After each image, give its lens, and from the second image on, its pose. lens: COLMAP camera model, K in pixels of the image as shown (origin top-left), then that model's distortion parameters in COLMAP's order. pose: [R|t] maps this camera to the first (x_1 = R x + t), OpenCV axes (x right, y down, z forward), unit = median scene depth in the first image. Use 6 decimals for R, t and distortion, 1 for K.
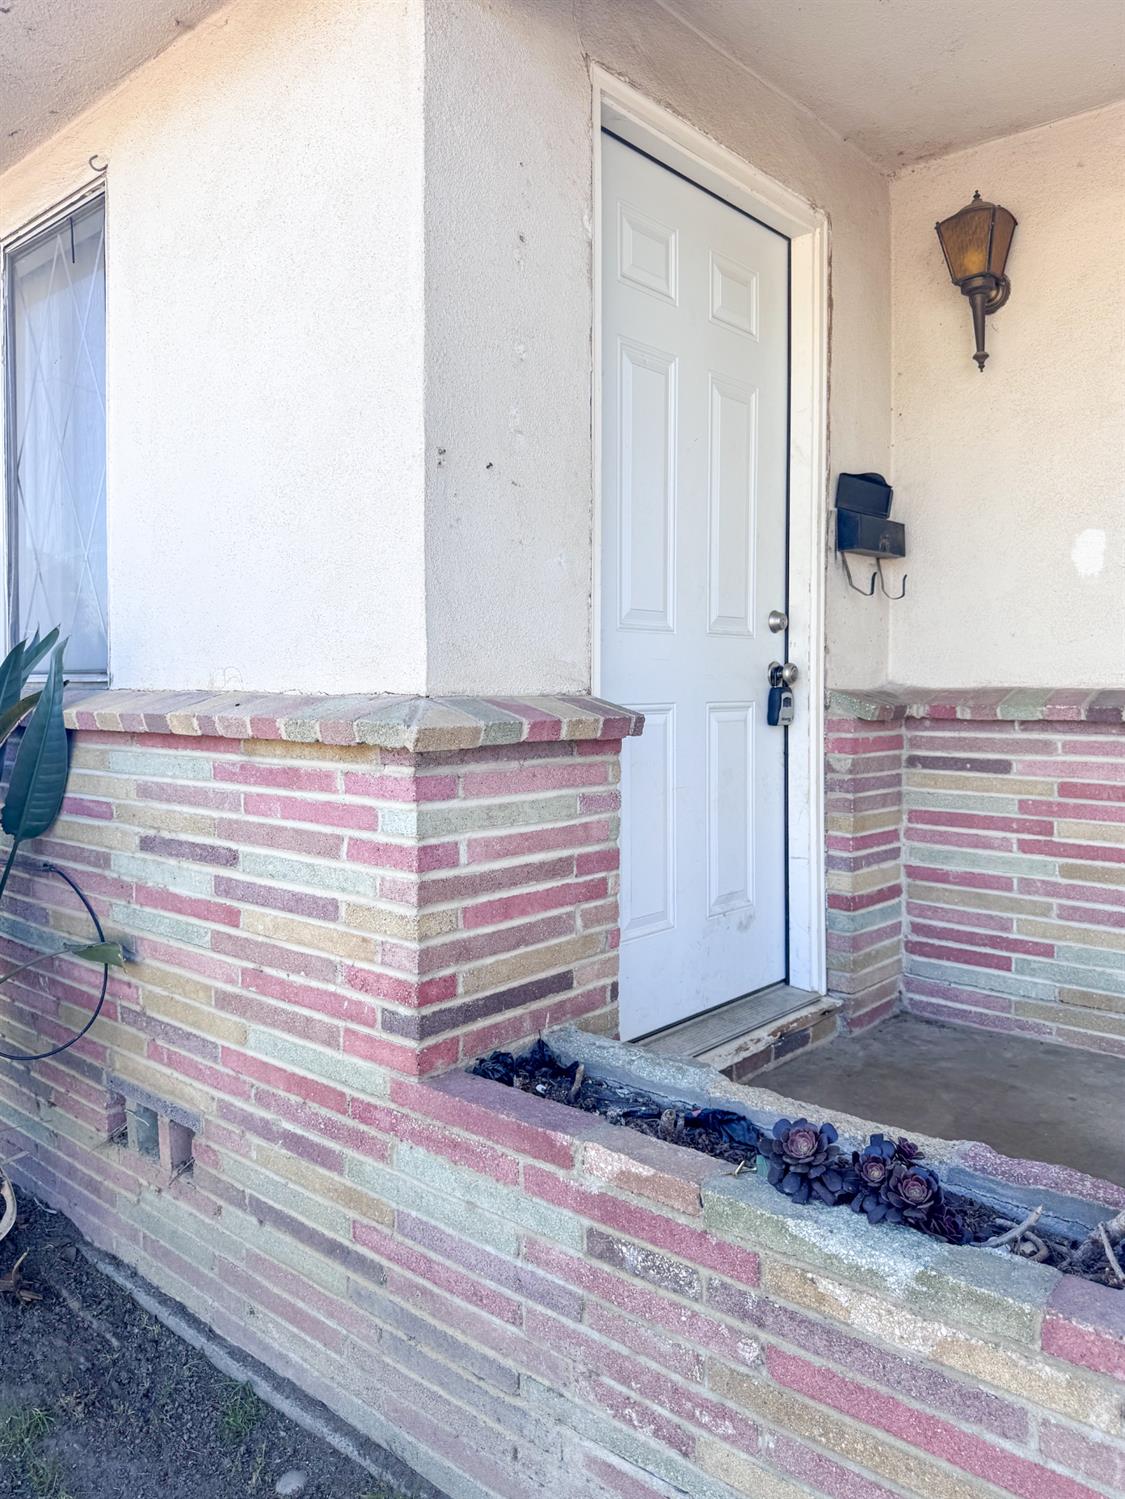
lens RADIAL K [[1097.6, 0, 564.4], [0, 1097.6, 700.4], [0, 0, 1]] dist [-0.001767, -0.001046]
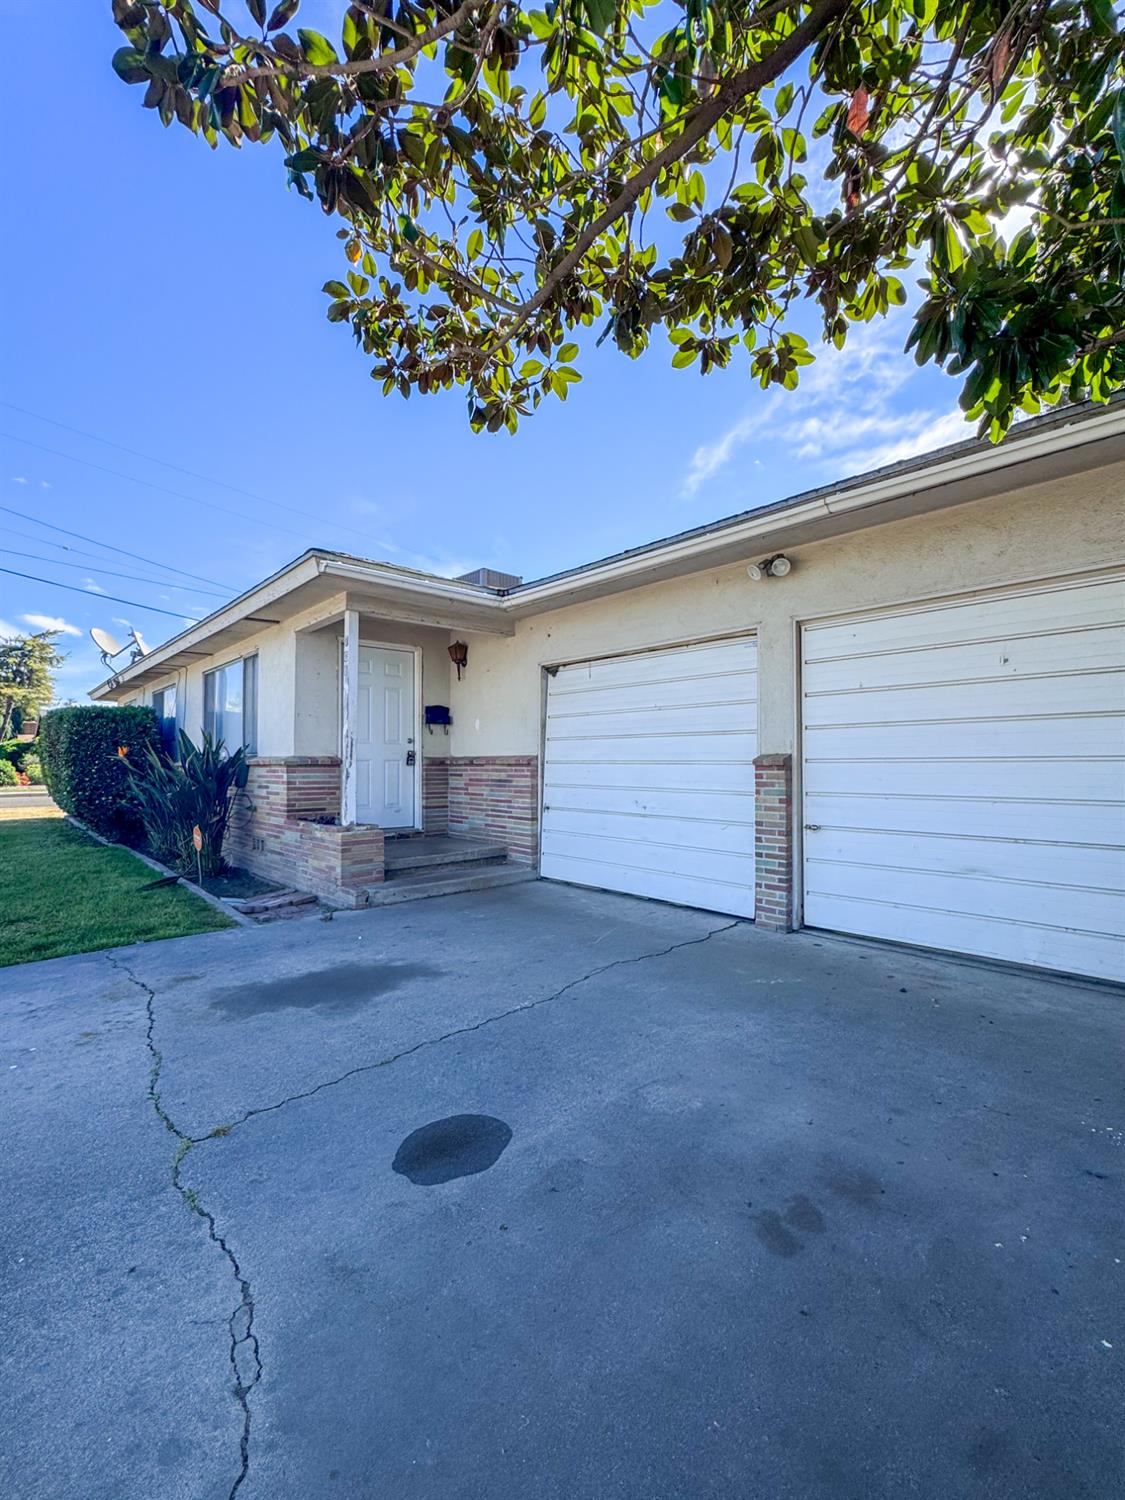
lens RADIAL K [[650.8, 0, 570.7], [0, 650.8, 761.3], [0, 0, 1]] dist [0.000079, 0.000000]
pose [[0.993642, -0.001101, -0.112582, 1.314901], [-0.001231, 0.999786, -0.020643, 0.069759], [0.112581, 0.020651, 0.993428, -1.724592]]
